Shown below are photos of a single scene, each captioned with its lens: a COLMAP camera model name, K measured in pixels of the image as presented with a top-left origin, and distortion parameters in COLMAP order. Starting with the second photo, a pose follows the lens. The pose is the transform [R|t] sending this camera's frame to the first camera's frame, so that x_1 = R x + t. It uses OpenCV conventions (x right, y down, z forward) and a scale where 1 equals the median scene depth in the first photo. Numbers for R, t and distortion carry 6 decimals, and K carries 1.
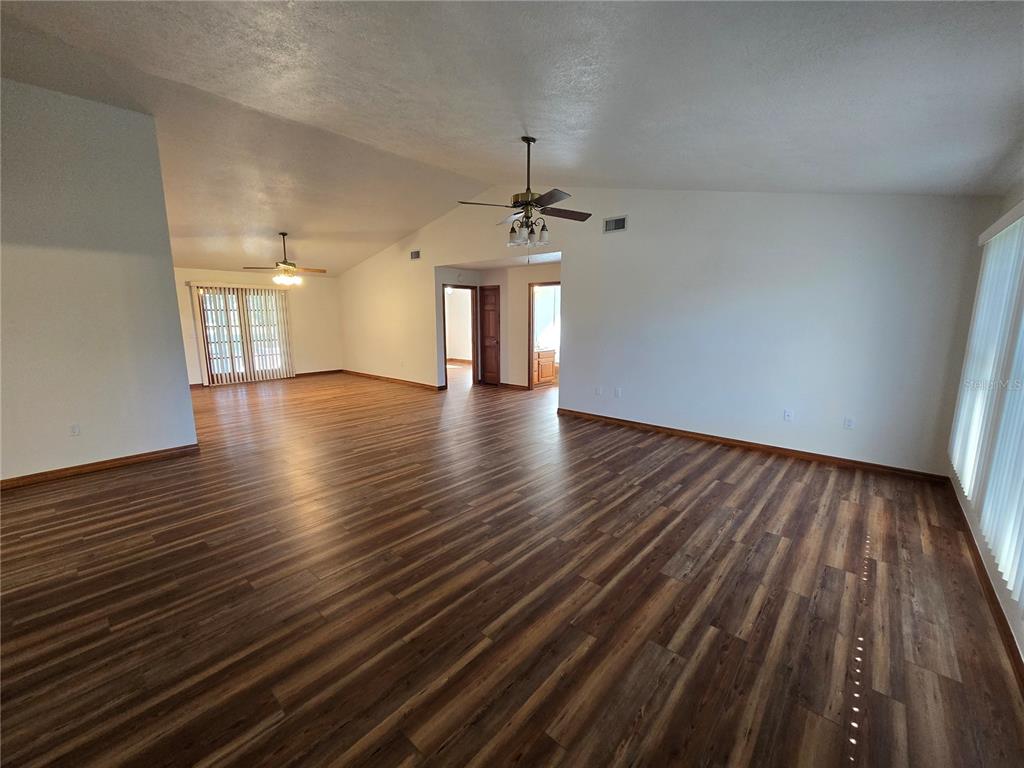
lens RADIAL K [[415.3, 0, 512.0], [0, 415.3, 384.0], [0, 0, 1]] dist [0.000581, -0.000275]
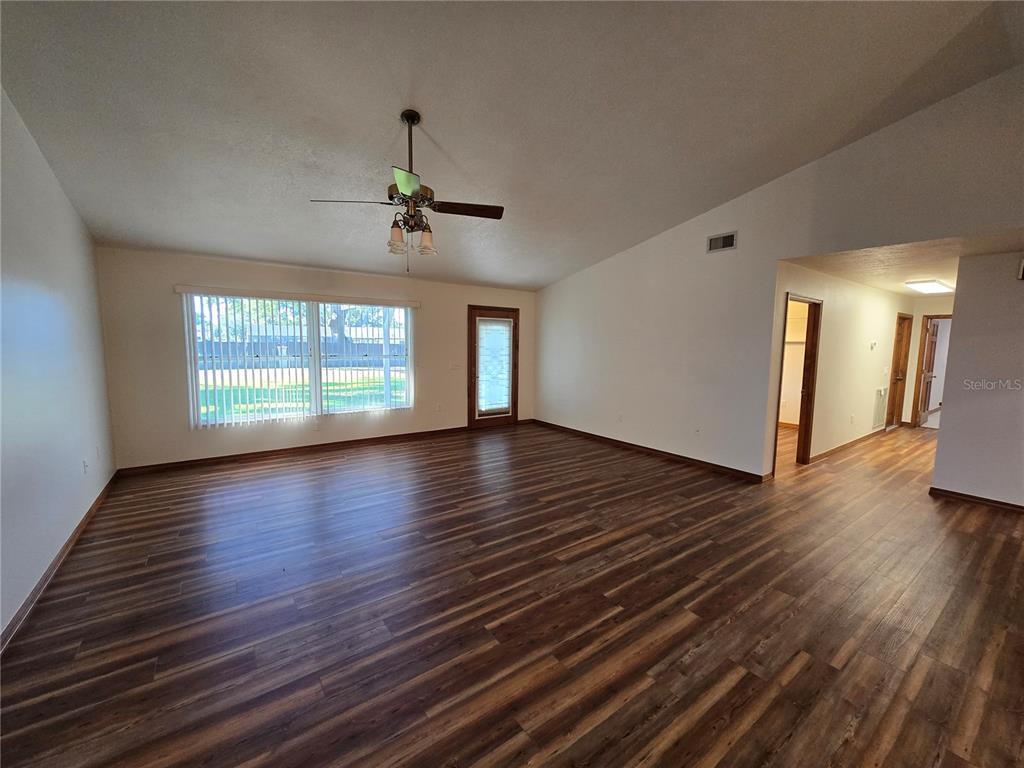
lens RADIAL K [[415.3, 0, 512.0], [0, 415.3, 384.0], [0, 0, 1]] dist [0.000581, -0.000275]
pose [[-0.973450, -0.039803, 0.225414, -0.375193], [0.021244, 0.964806, 0.262104, -0.346503], [-0.227914, 0.259934, -0.938344, 2.031240]]
